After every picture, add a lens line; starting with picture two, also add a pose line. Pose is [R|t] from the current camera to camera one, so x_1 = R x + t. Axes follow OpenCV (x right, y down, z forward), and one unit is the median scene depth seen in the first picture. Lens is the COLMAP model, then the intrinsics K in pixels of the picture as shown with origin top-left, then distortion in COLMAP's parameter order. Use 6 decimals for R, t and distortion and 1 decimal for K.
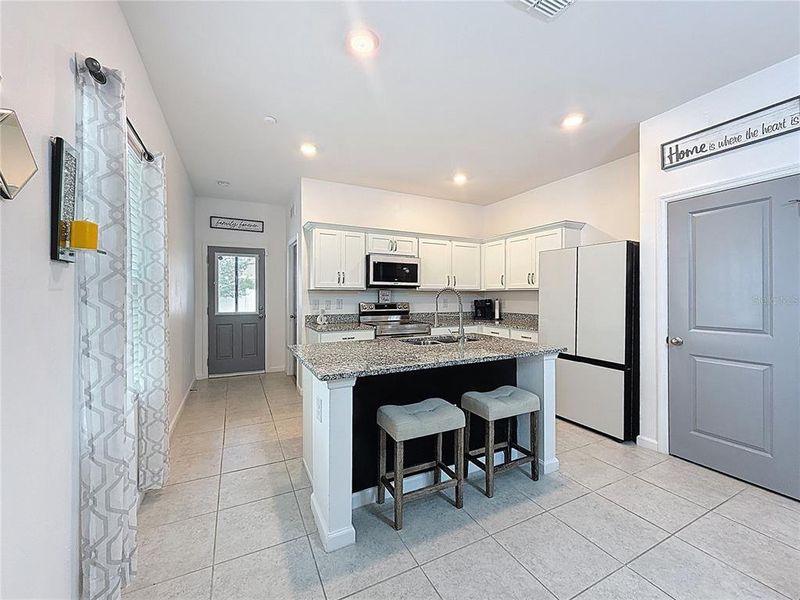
lens RADIAL K [[328.3, 0, 400.0], [0, 328.3, 295.4], [0, 0, 1]] dist [0.000557, 0.000005]
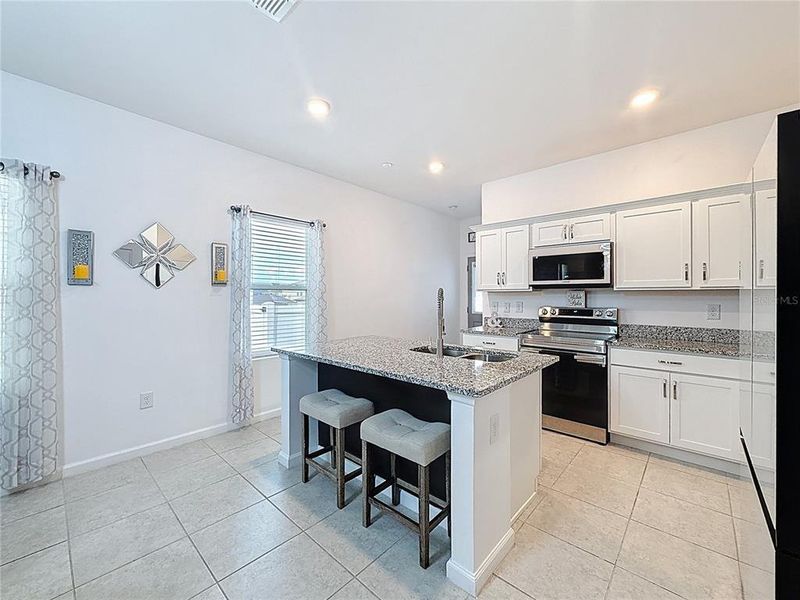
lens RADIAL K [[328.3, 0, 401.4], [0, 328.3, 294.6], [0, 0, 1]] dist [0.000557, 0.000005]
pose [[0.357770, -0.007609, -0.933779, 0.569740], [0.000231, 0.999967, -0.008059, -0.001130], [0.933810, 0.002667, 0.357760, 0.386498]]
